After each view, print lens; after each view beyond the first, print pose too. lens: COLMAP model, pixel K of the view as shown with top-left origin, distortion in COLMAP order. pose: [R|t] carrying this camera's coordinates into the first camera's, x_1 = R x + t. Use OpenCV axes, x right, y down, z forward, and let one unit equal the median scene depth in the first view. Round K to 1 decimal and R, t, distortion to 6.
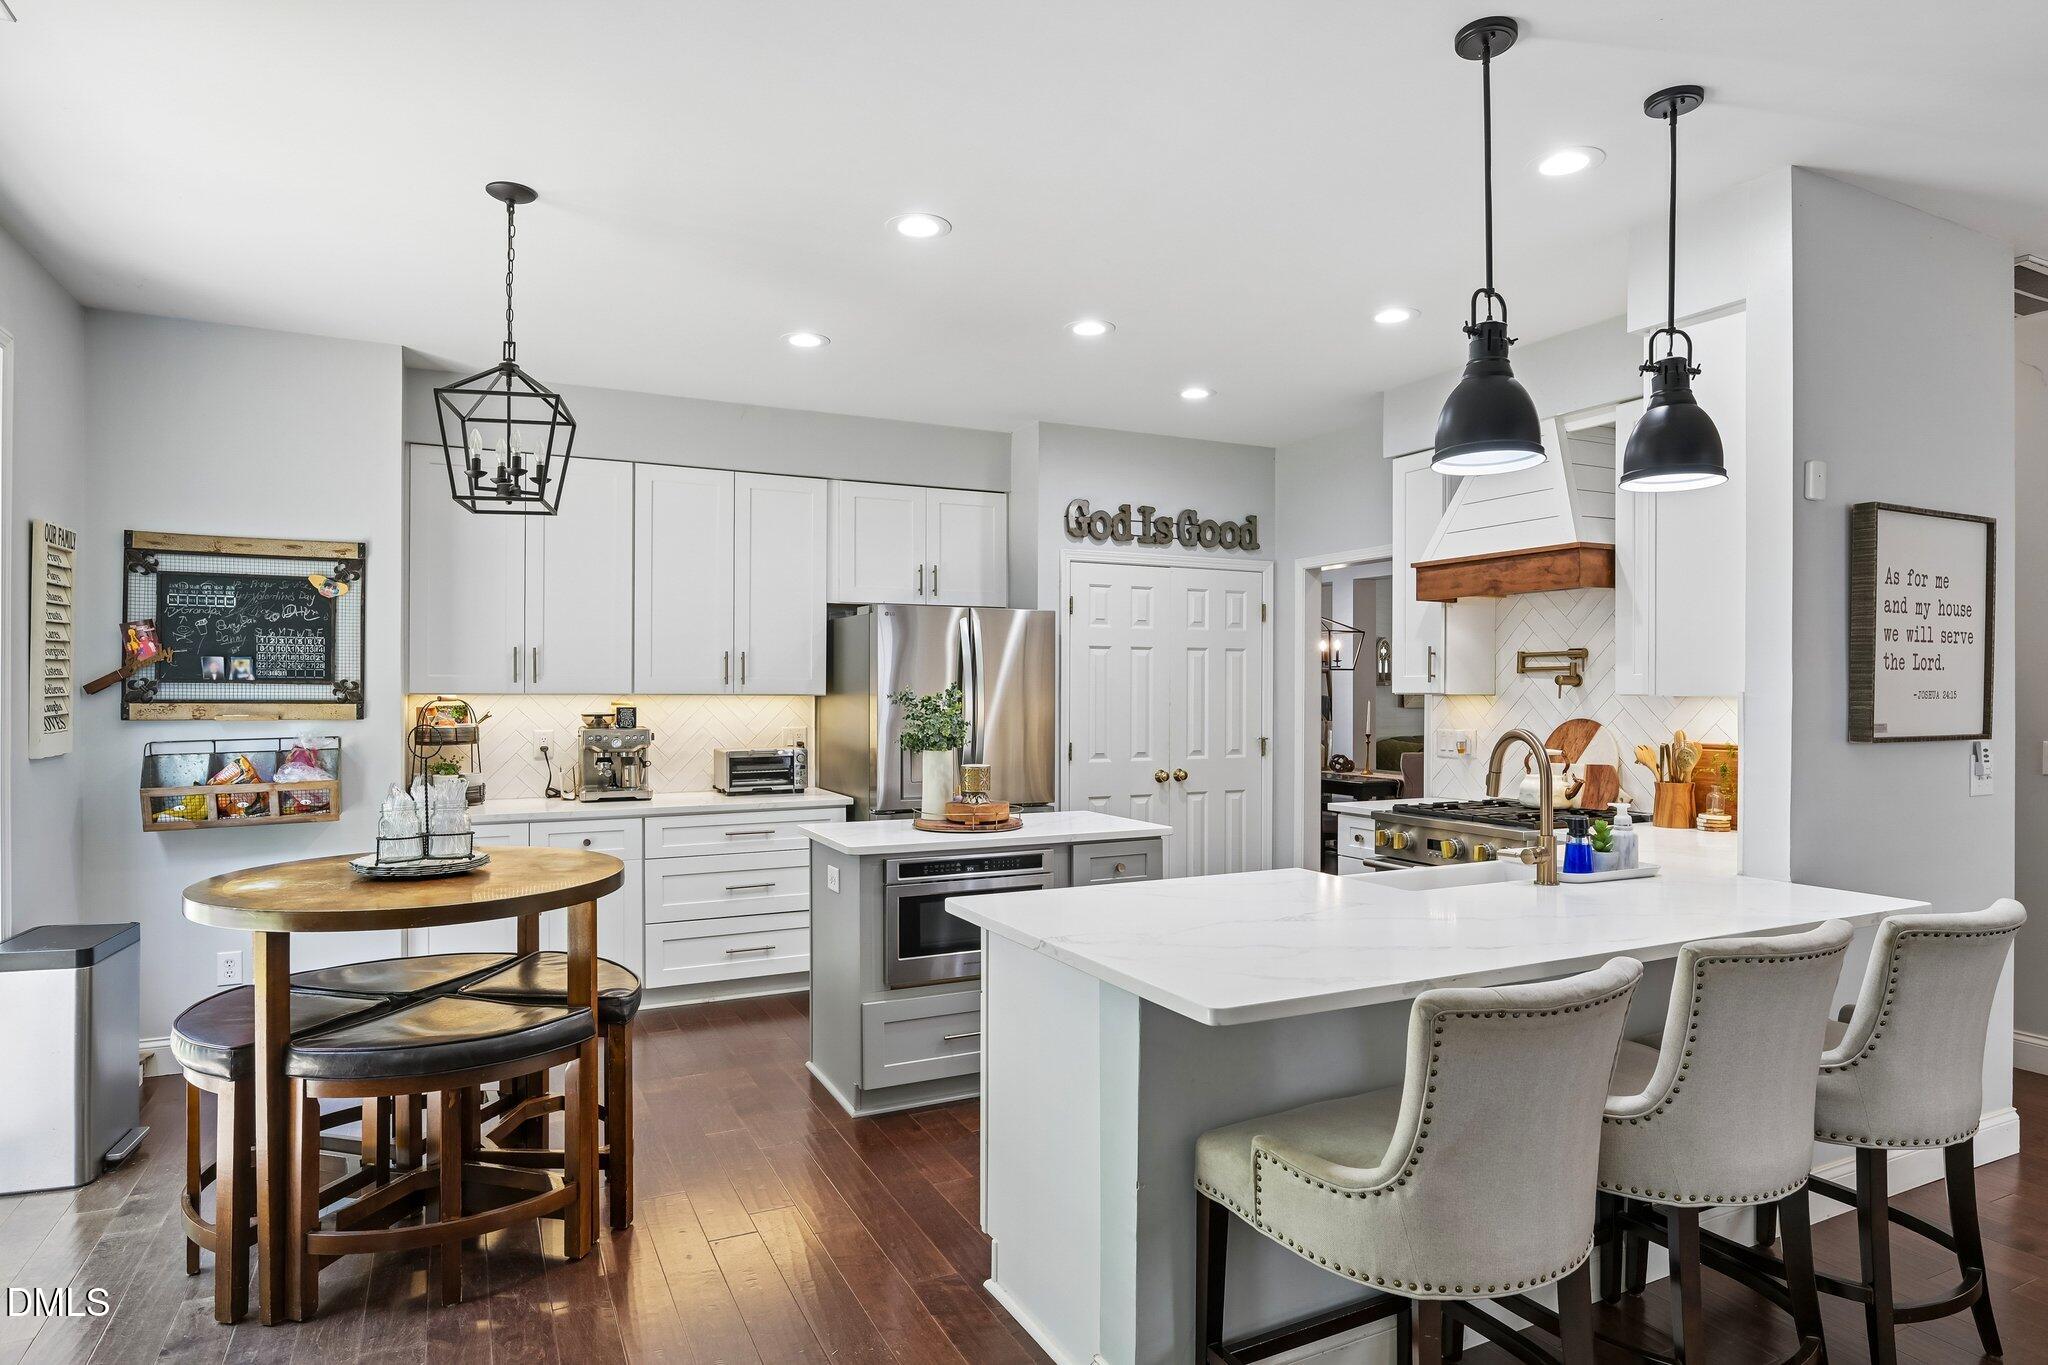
lens RADIAL K [[1149.9, 0, 1016.1], [0, 1149.9, 692.9], [0, 0, 1]] dist [-0.013216, -0.000717]
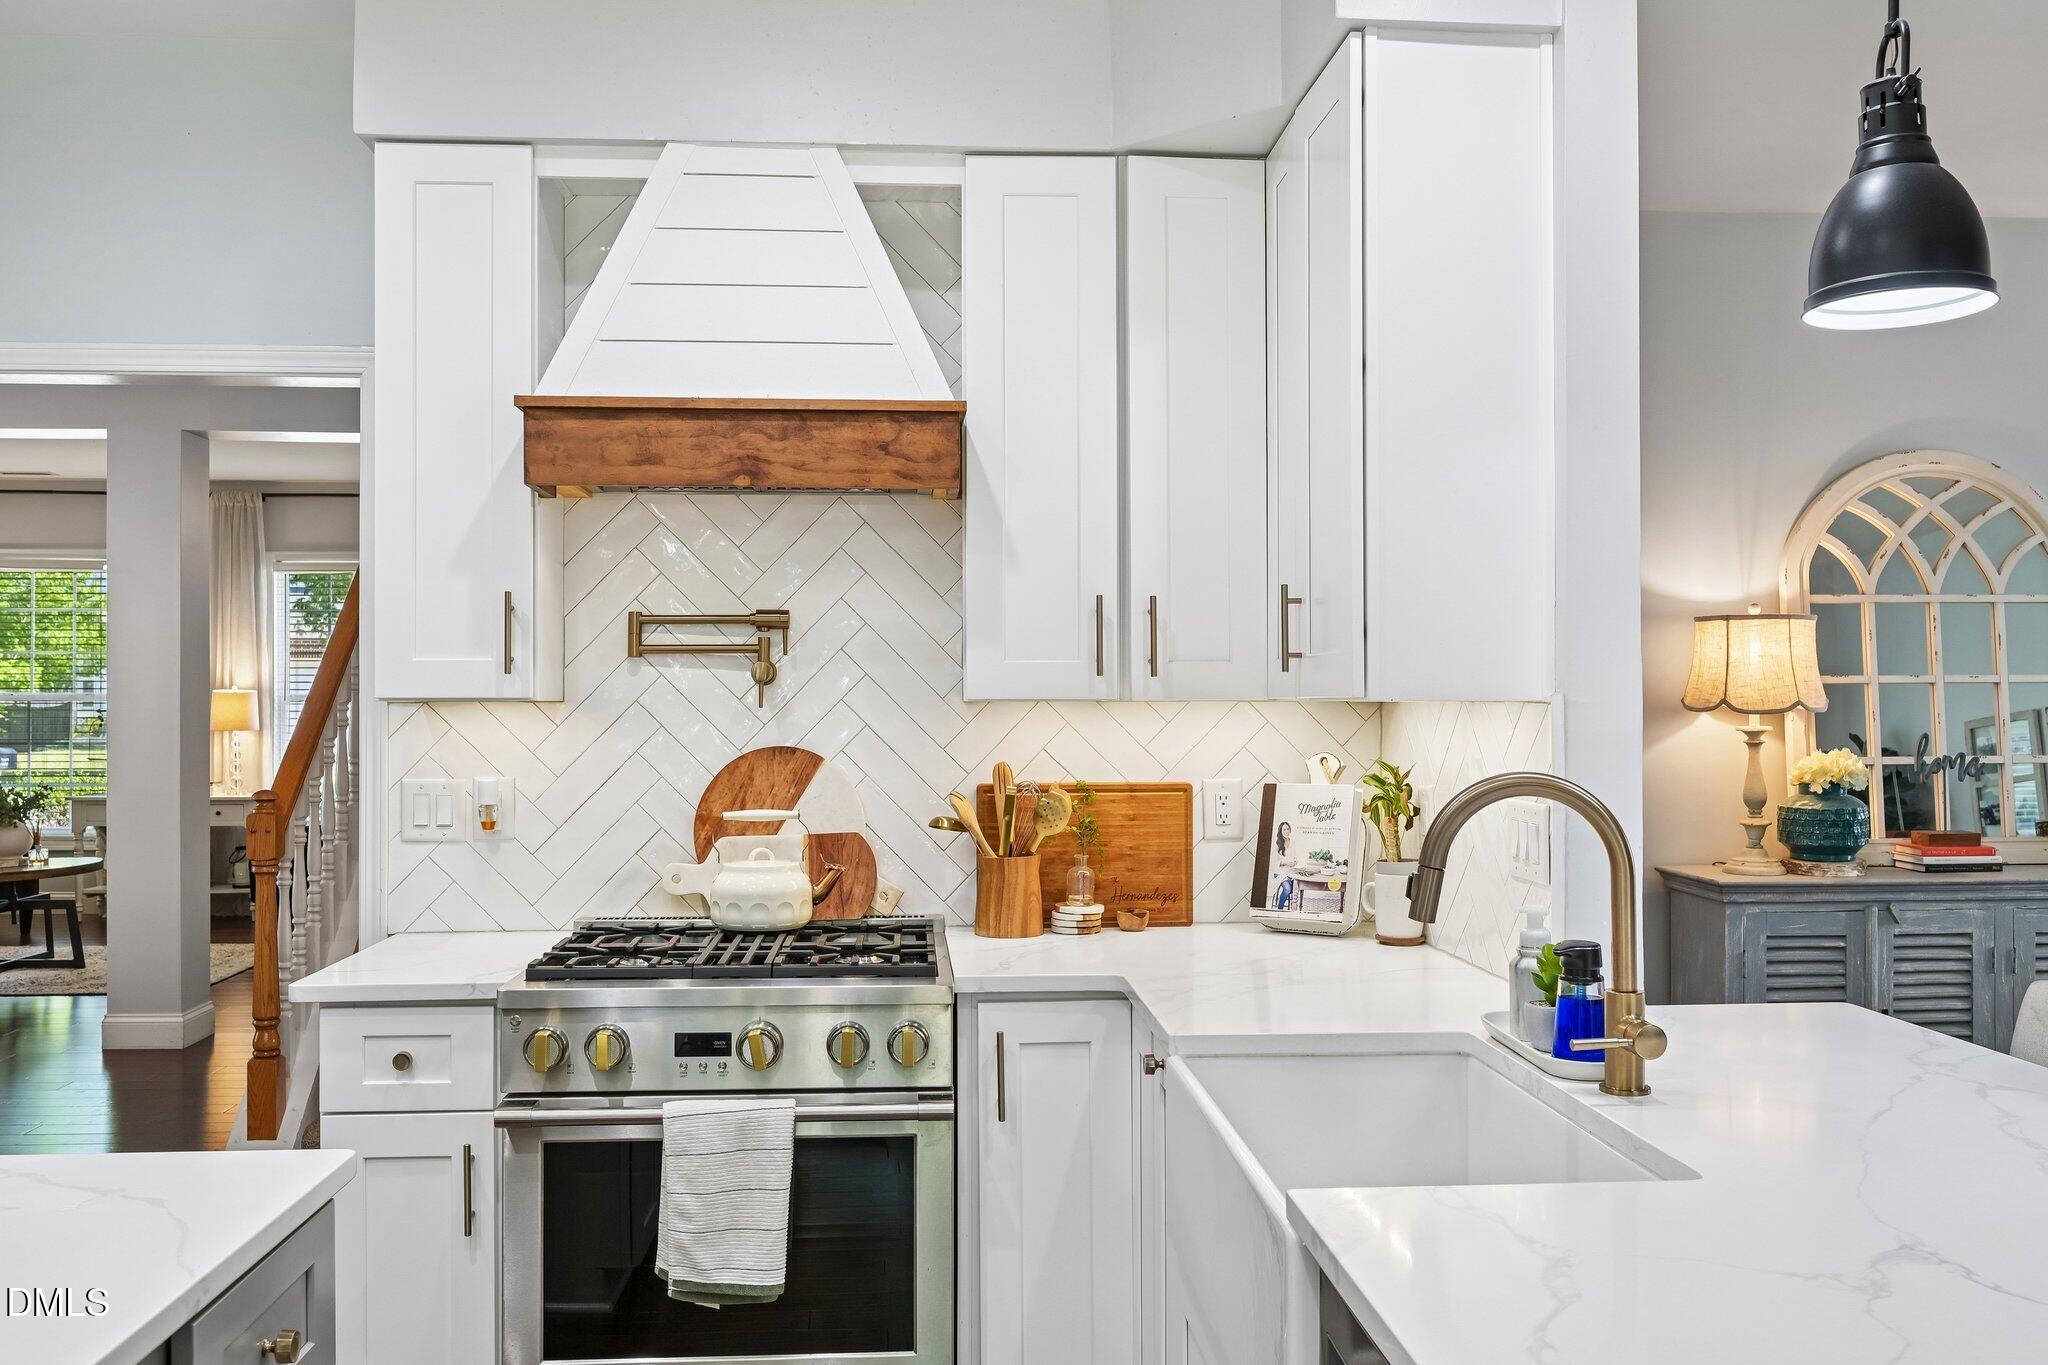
lens RADIAL K [[1752.8, 0, 1024.0], [0, 1752.8, 682.5], [0, 0, 1]] dist [-0.002460, -0.000464]
pose [[0.369676, 0.000389, 0.929161, -0.289949], [0.005582, 0.999981, -0.002639, -0.005202], [-0.929144, 0.006162, 0.369666, 0.885221]]
